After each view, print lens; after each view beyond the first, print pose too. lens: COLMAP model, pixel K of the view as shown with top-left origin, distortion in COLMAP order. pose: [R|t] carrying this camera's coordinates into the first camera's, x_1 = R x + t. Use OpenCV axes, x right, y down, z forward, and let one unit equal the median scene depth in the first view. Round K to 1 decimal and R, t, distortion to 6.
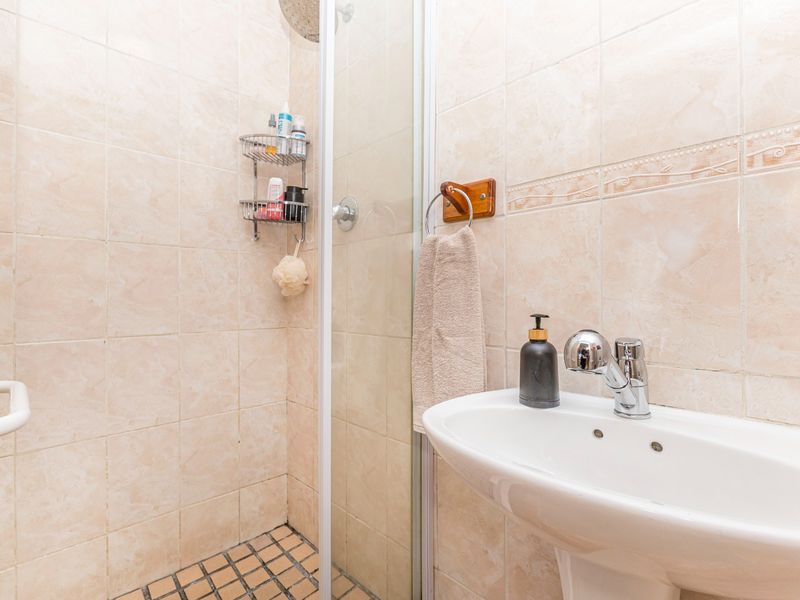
lens RADIAL K [[383.3, 0, 400.3], [0, 383.3, 299.1], [0, 0, 1]] dist [-0.004448, -0.001543]
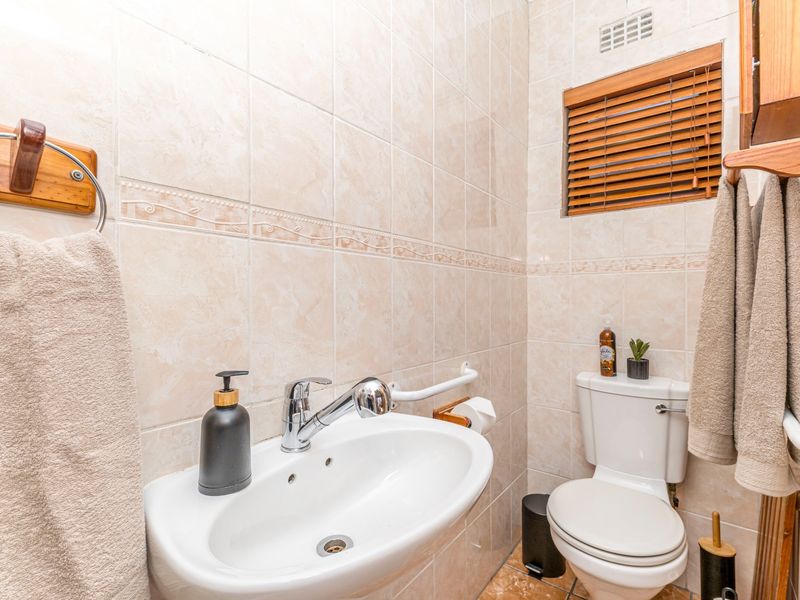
lens RADIAL K [[383.3, 0, 400.5], [0, 383.3, 300.2], [0, 0, 1]] dist [-0.004448, -0.001543]
pose [[-0.120225, -0.005649, 0.992731, -0.461949], [-0.002467, 0.999982, 0.005391, -0.112766], [-0.992744, -0.001801, -0.120237, 0.733102]]
